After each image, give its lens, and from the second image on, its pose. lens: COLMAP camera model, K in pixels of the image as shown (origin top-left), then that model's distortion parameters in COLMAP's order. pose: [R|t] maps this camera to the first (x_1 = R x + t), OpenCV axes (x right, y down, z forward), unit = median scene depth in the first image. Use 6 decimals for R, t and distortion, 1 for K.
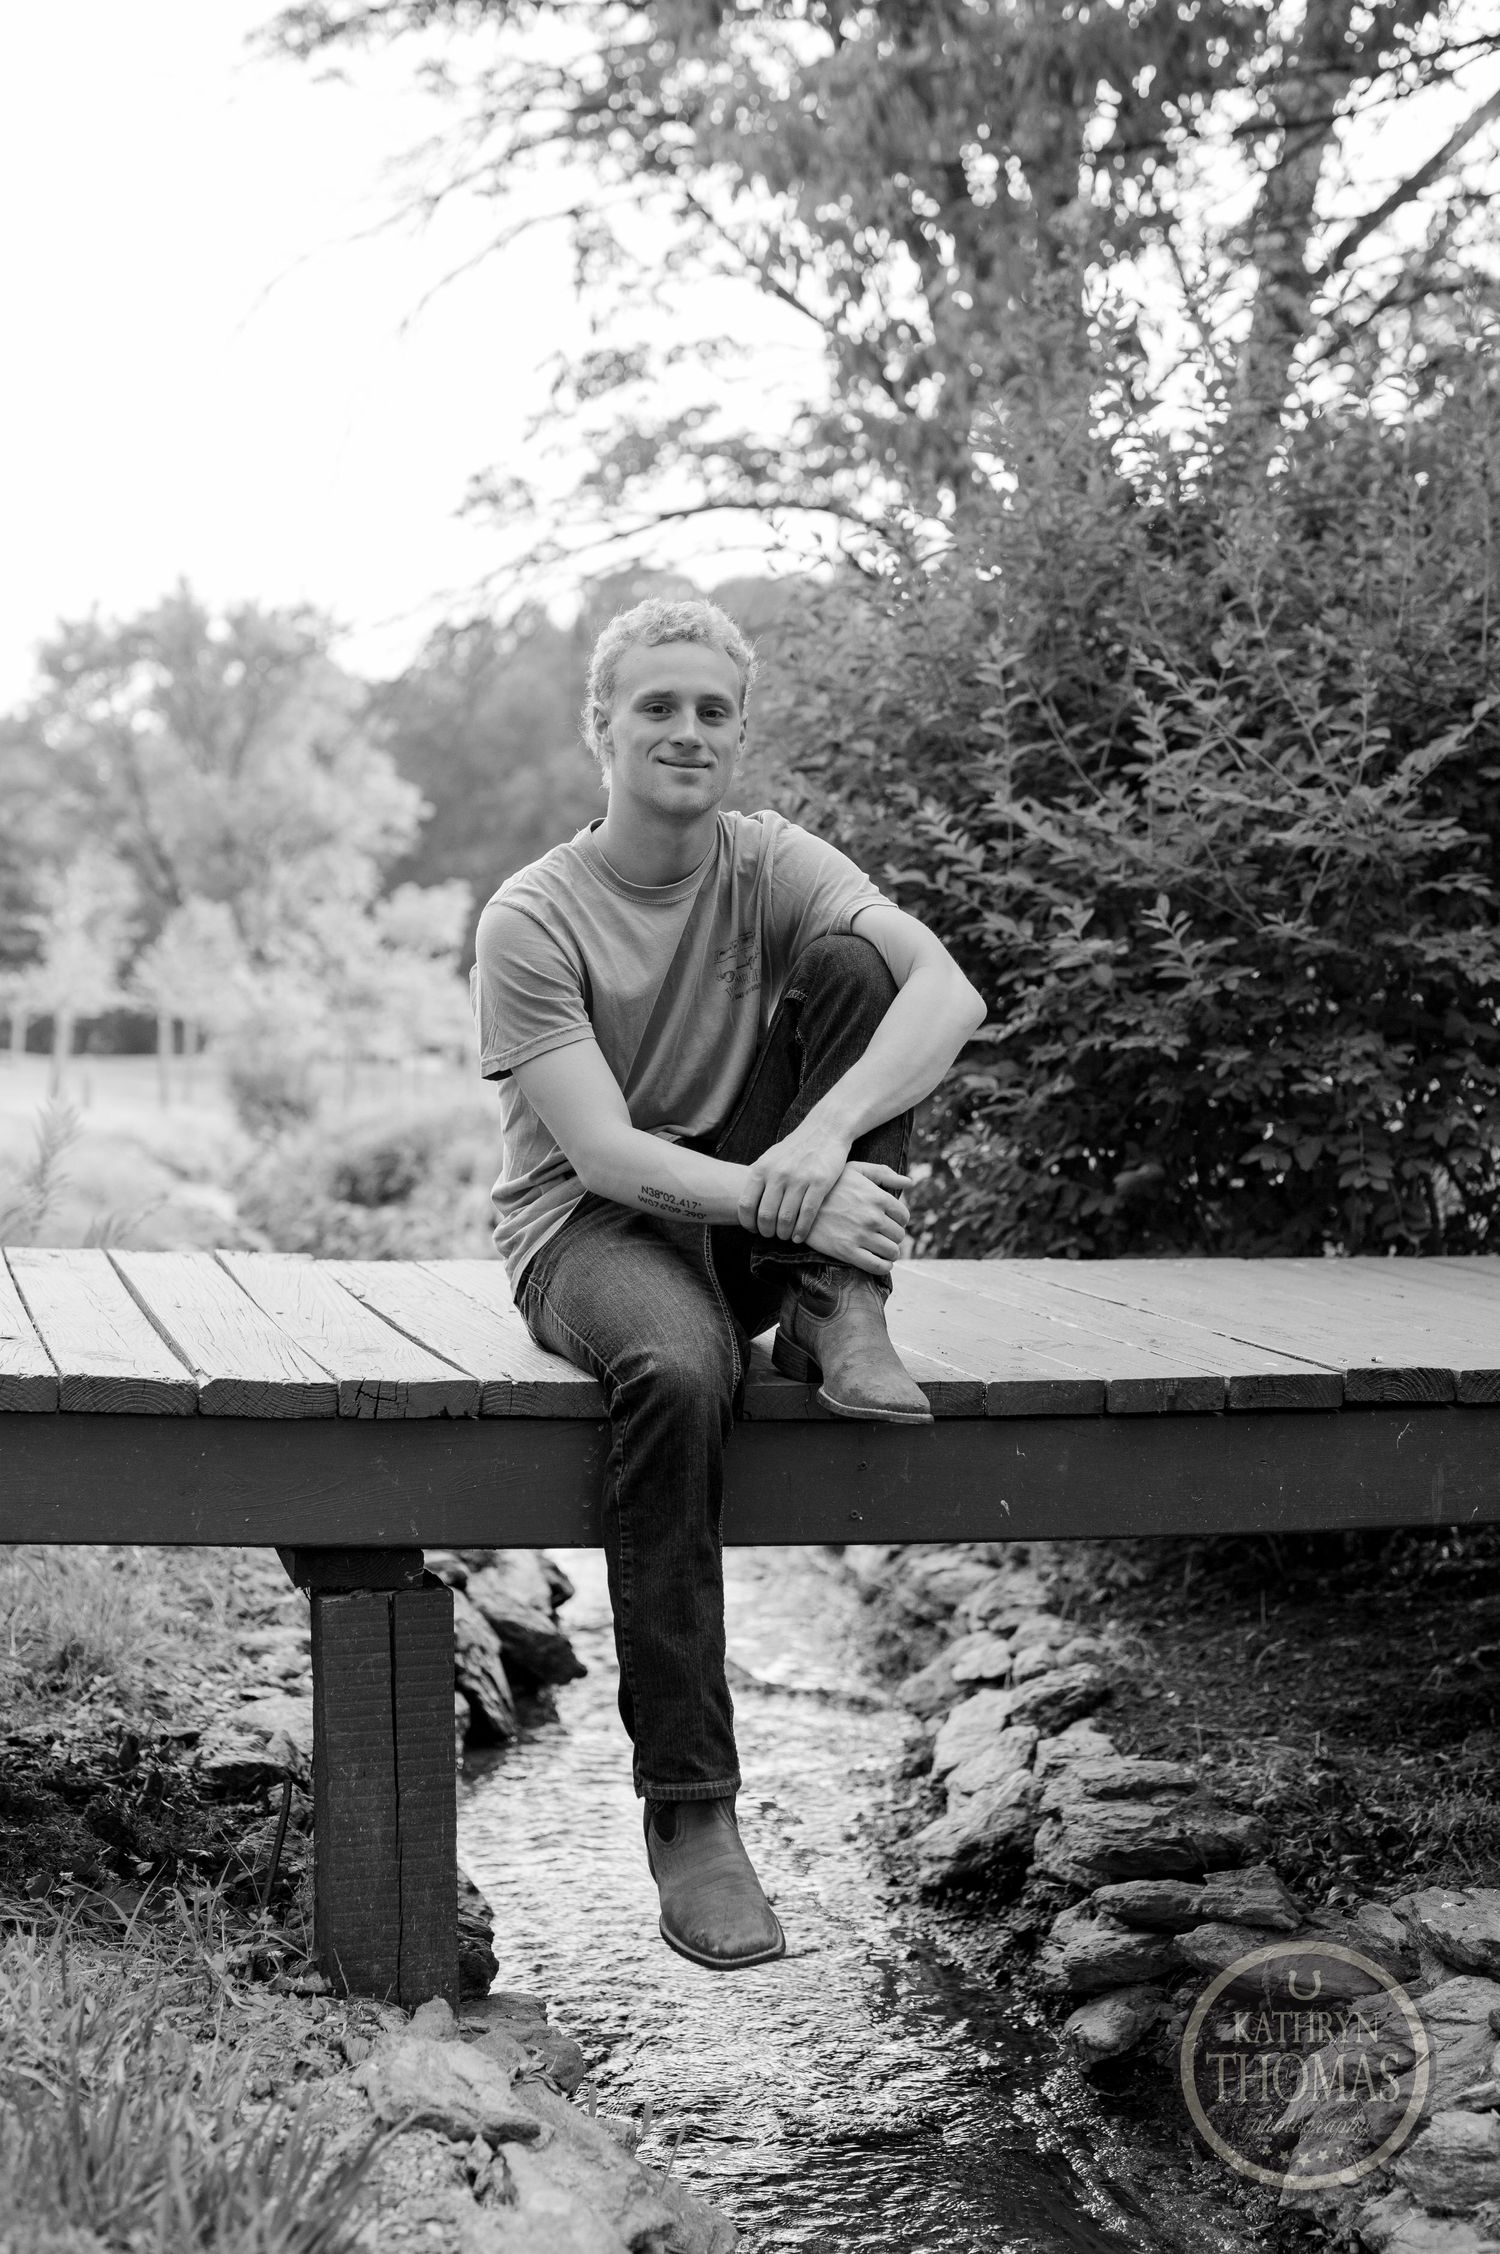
lens RADIAL K [[3167.4, 0, 750.0], [0, 3167.4, 1127.0], [0, 0, 1]] dist [-0.016327, 0.044857]
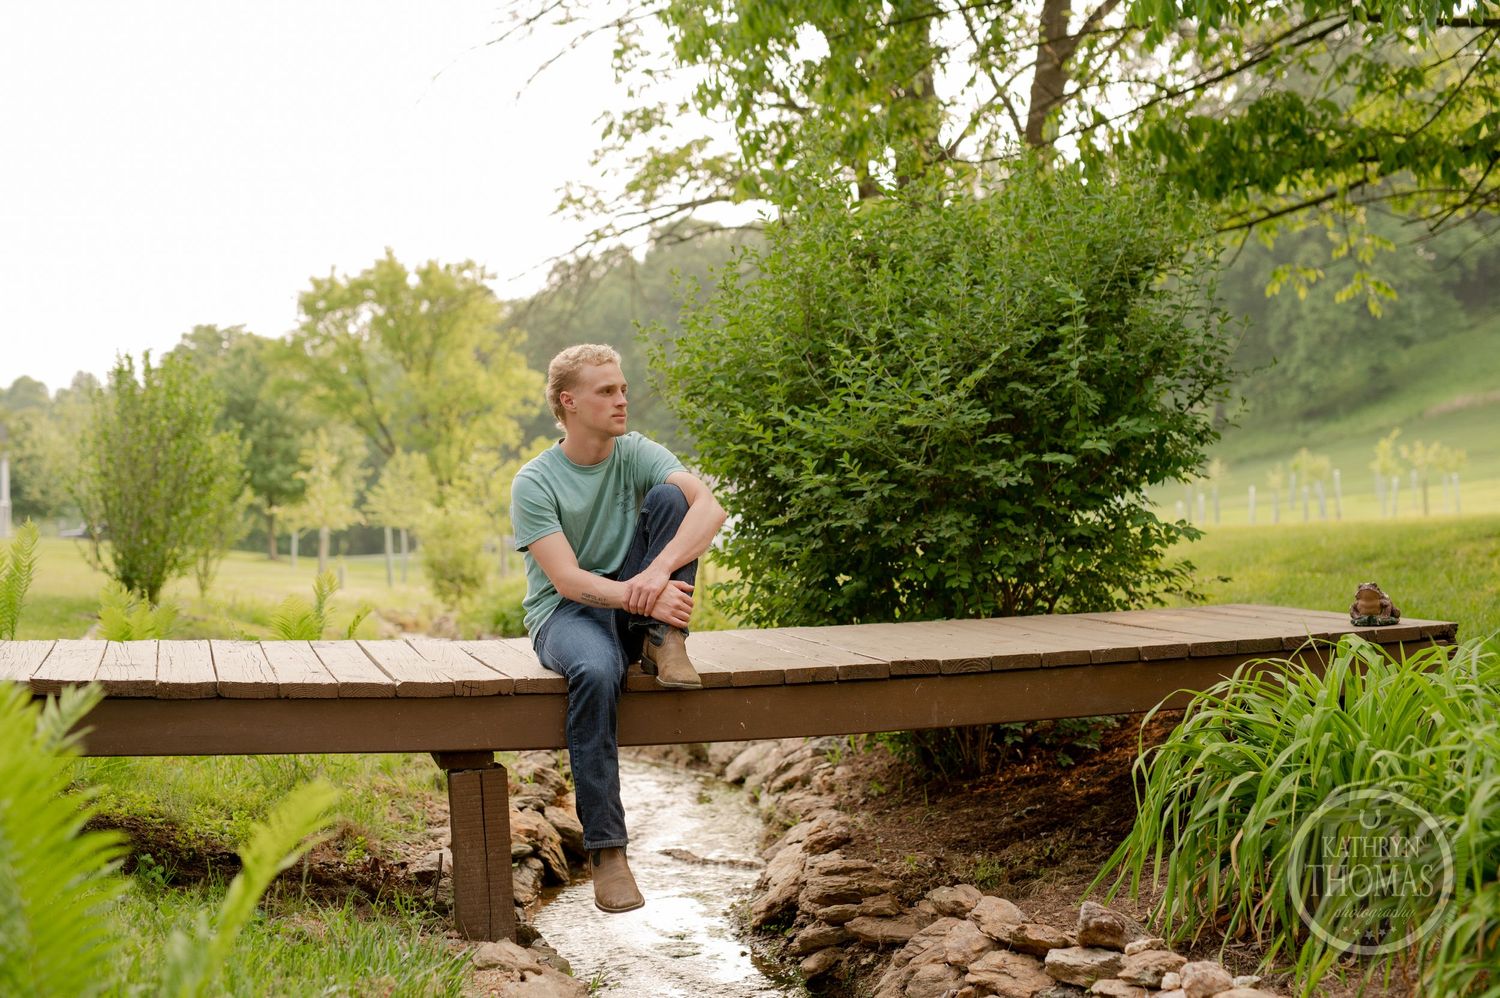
lens RADIAL K [[2153.3, 0, 750.0], [0, 2153.3, 499.0], [0, 0, 1]] dist [0.020954, 0.043639]
pose [[0.998782, -0.046365, -0.016878, 0.085329], [0.045656, 0.998148, -0.040205, 0.012113], [0.018710, 0.039386, 0.999049, -0.422972]]
